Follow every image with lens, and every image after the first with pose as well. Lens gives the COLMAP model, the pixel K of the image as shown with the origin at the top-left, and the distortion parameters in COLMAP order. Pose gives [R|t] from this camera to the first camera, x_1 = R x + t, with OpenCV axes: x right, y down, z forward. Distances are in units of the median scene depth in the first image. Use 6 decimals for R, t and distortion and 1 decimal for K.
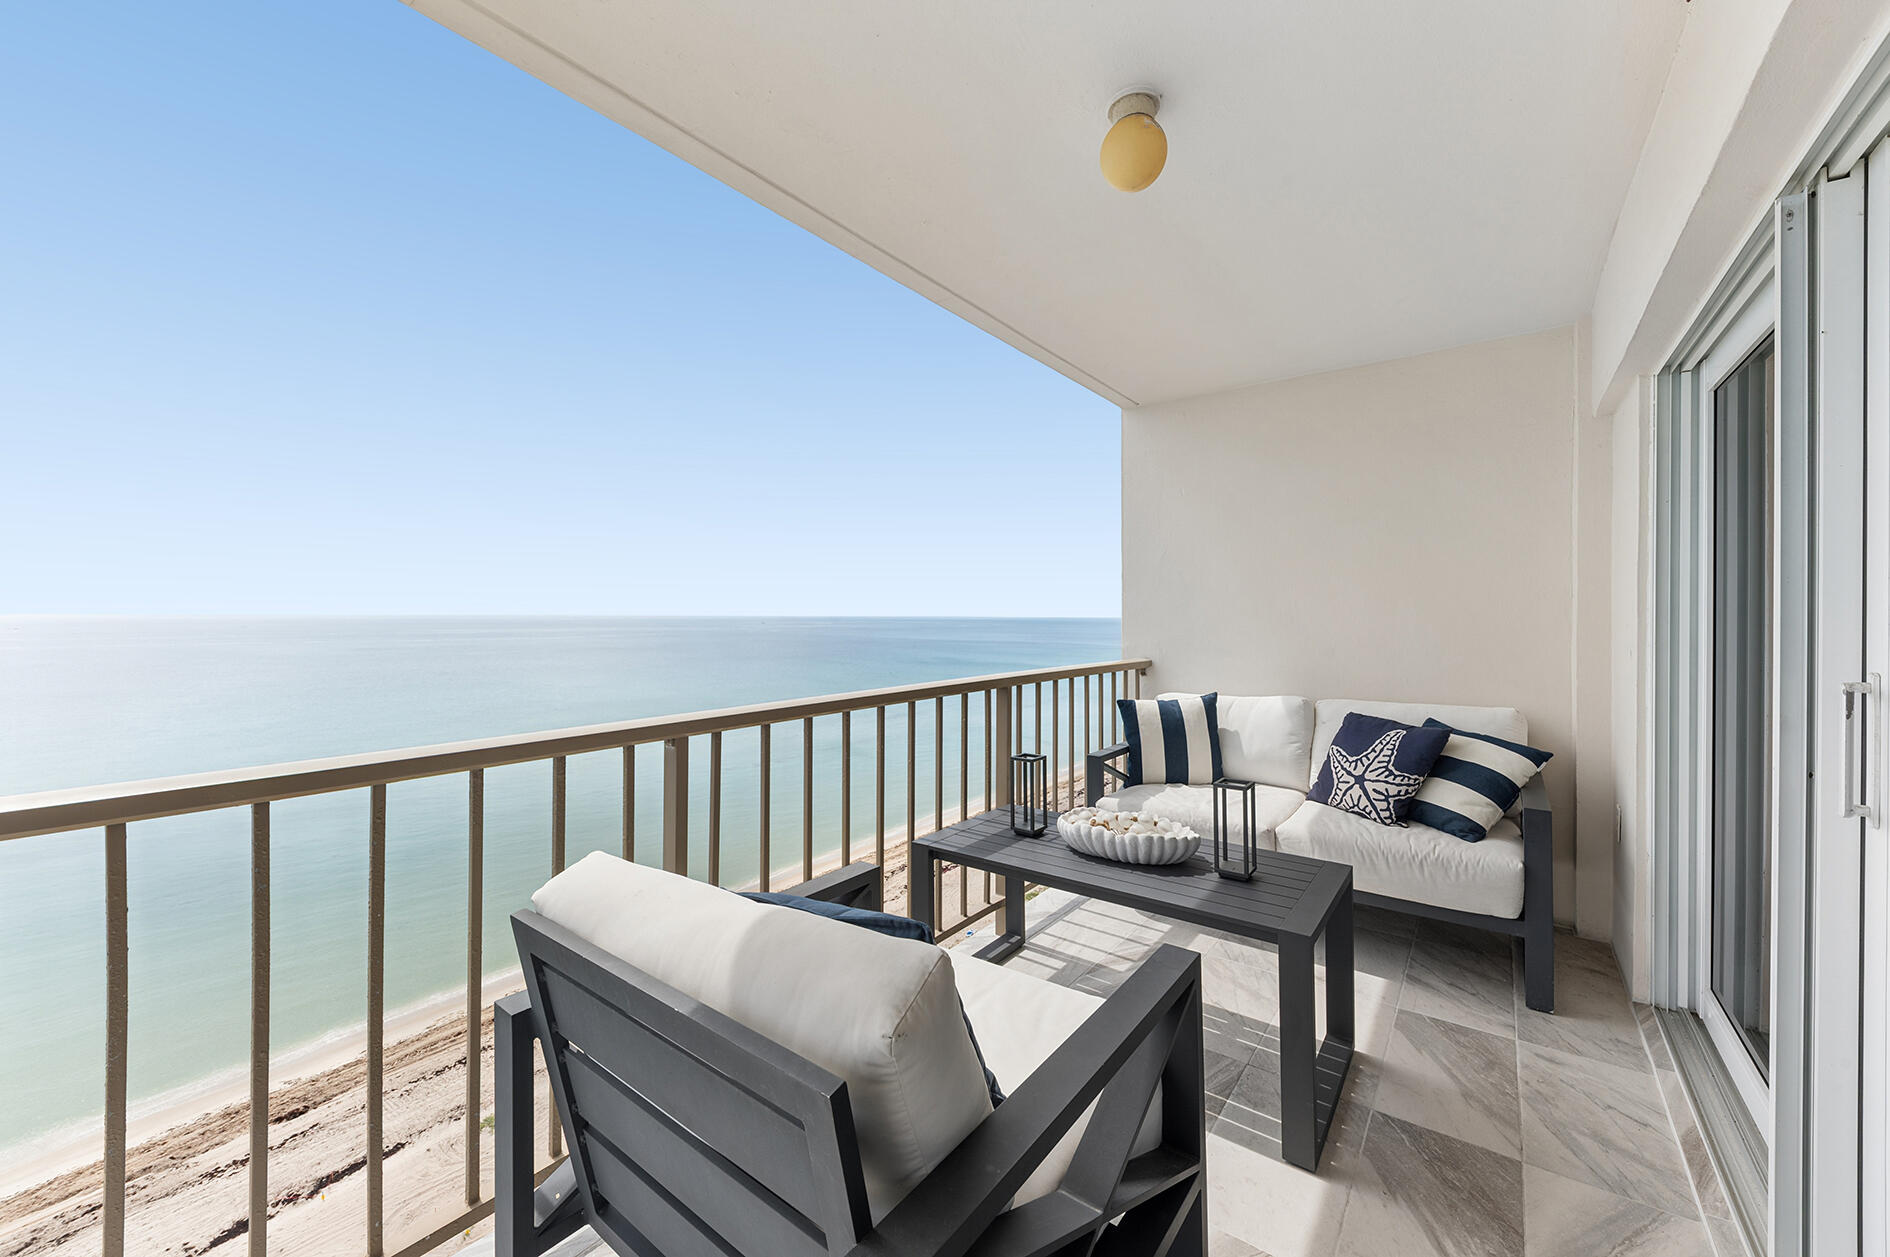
lens RADIAL K [[712.1, 0, 937.3], [0, 712.1, 618.8], [0, 0, 1]] dist [0.022931, -0.010570]
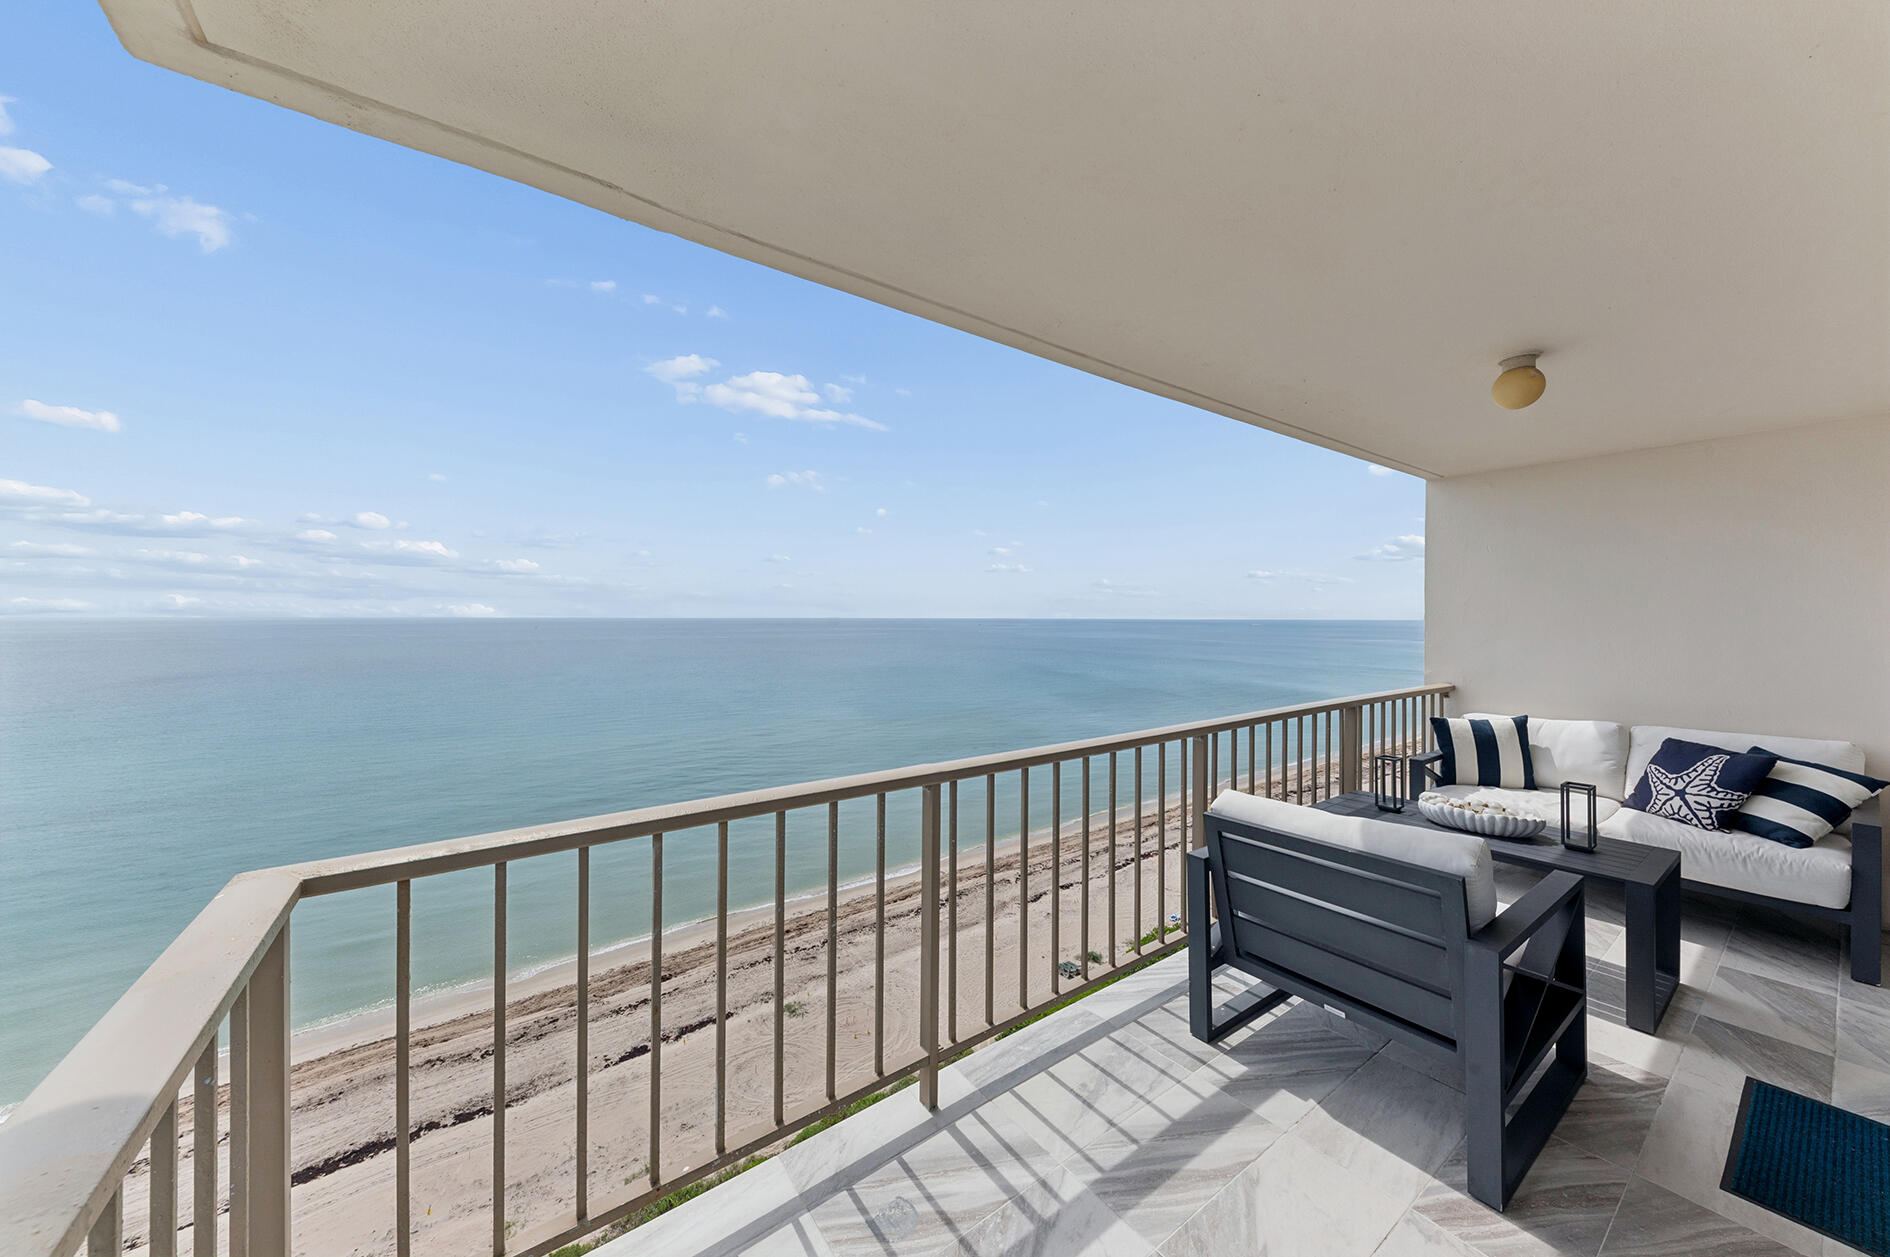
lens RADIAL K [[637.9, 0, 945.0], [0, 637.9, 628.5], [0, 0, 1]] dist [0.013680, -0.003538]
pose [[0.956610, 0.004308, -0.291341, -0.307856], [-0.000939, 0.999931, 0.011700, -0.073382], [0.291371, -0.010918, 0.956548, -0.442526]]
